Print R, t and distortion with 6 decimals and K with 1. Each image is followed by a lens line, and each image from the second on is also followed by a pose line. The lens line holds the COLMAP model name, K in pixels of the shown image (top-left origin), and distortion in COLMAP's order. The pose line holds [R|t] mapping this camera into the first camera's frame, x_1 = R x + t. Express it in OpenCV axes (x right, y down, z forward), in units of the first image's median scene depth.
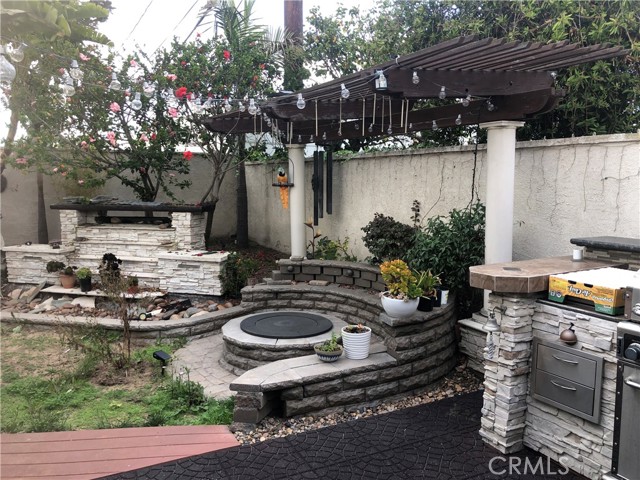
lens RADIAL K [[525.7, 0, 319.6], [0, 525.7, 238.5], [0, 0, 1]] dist [0.050034, -0.033520]
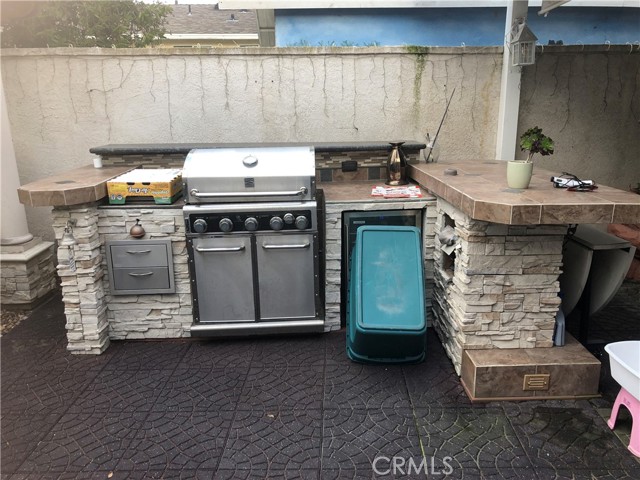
lens RADIAL K [[525.7, 0, 320.2], [0, 525.7, 240.7], [0, 0, 1]] dist [0.050034, -0.033520]
pose [[0.473890, -0.240687, 0.847053, -0.298364], [0.111743, 0.970582, 0.213272, 0.005147], [-0.873465, -0.006415, 0.486844, 0.096181]]
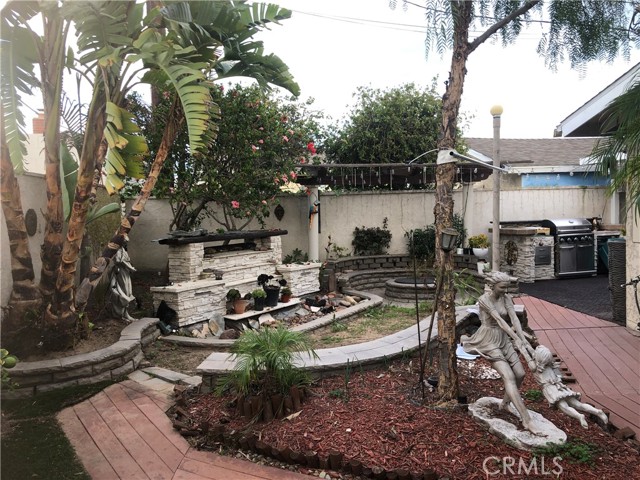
lens RADIAL K [[525.7, 0, 320.1], [0, 525.7, 241.9], [0, 0, 1]] dist [0.050034, -0.033520]
pose [[0.321724, -0.068986, 0.944317, -3.342921], [0.137004, 0.990238, 0.025664, -0.125204], [-0.936869, 0.121118, 0.328035, 1.171435]]
